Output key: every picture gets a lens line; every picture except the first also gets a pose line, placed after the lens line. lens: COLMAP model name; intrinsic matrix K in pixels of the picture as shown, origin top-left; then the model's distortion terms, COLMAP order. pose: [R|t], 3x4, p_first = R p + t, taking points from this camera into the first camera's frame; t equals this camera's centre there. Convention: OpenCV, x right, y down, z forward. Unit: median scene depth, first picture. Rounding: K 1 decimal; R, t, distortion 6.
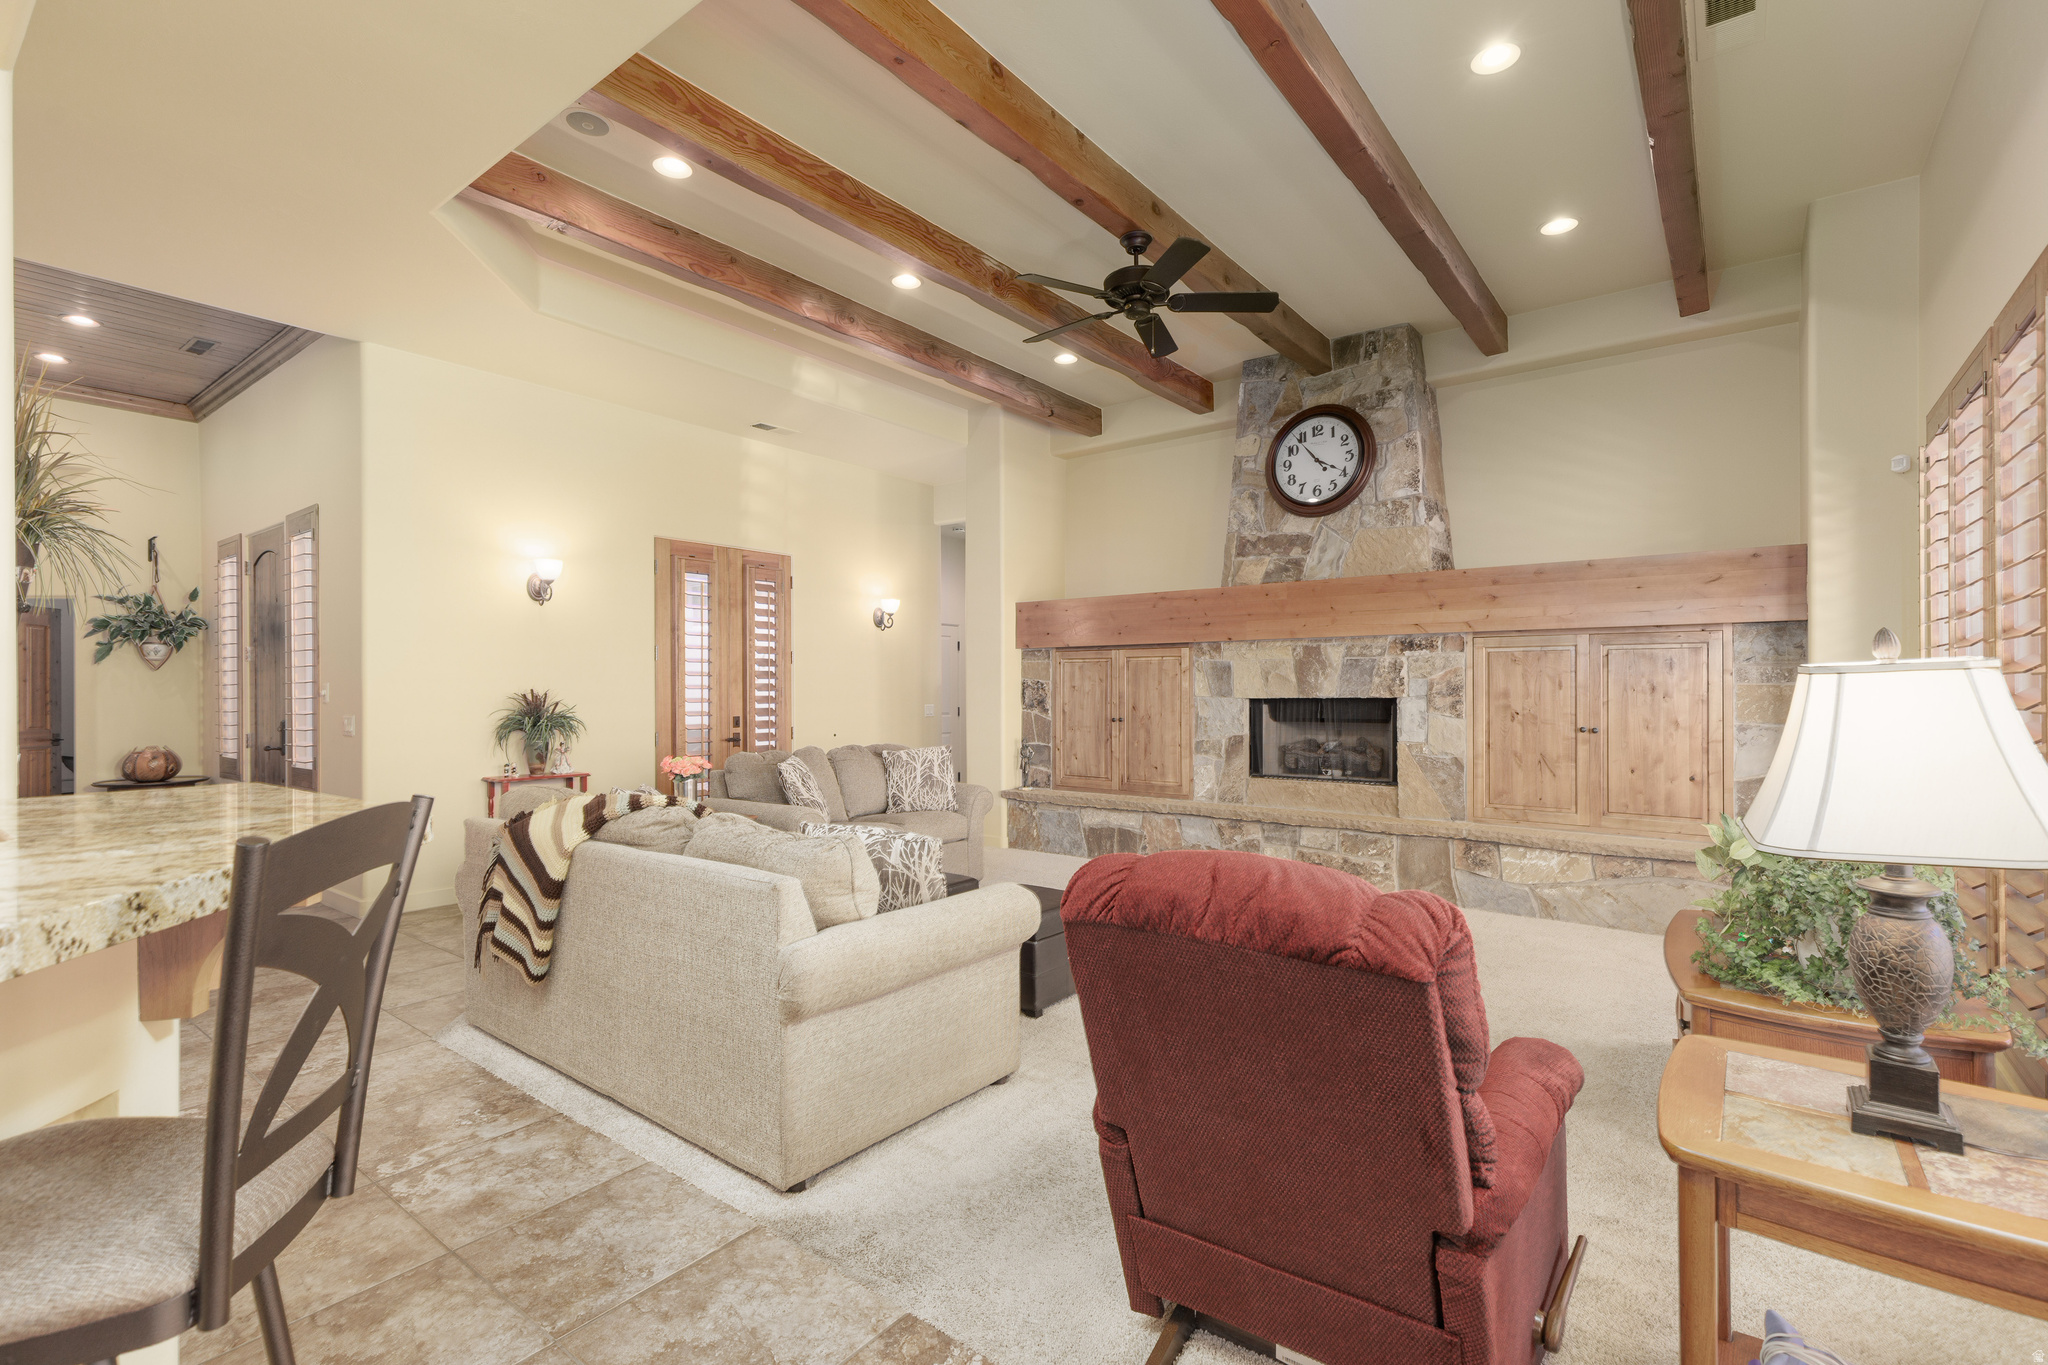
lens RADIAL K [[919.1, 0, 1025.6], [0, 919.1, 678.8], [0, 0, 1]] dist [0.002411, -0.000507]
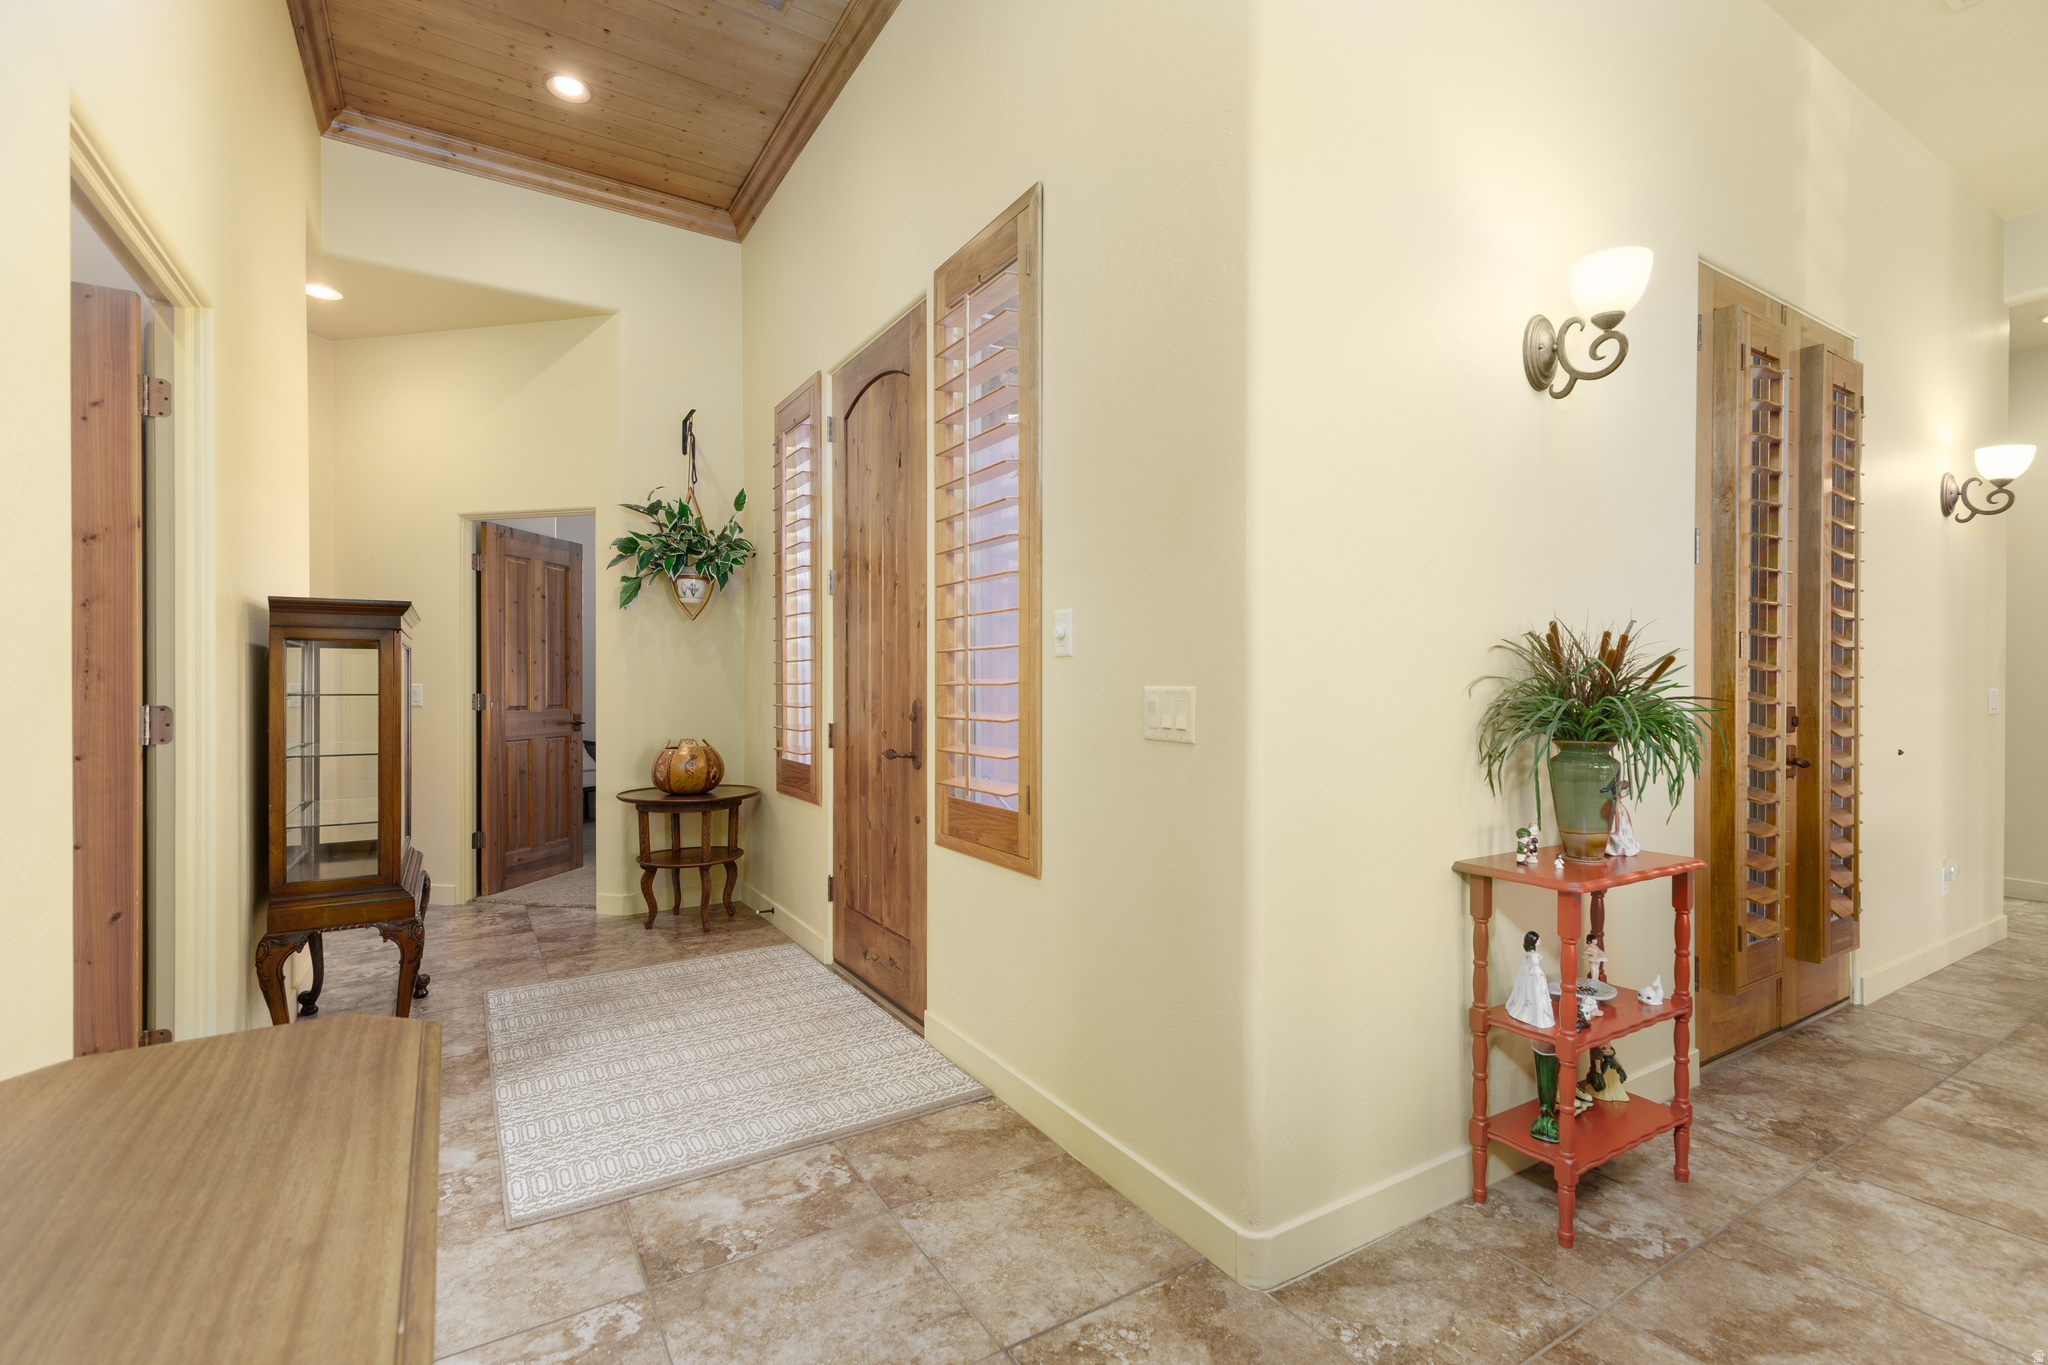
lens RADIAL K [[919.1, 0, 1023.2], [0, 919.1, 678.2], [0, 0, 1]] dist [0.002411, -0.000507]
pose [[0.933639, 0.006057, -0.358164, -0.509346], [-0.003547, 0.999964, 0.007663, 0.026460], [0.358198, -0.005884, 0.933627, 0.492704]]
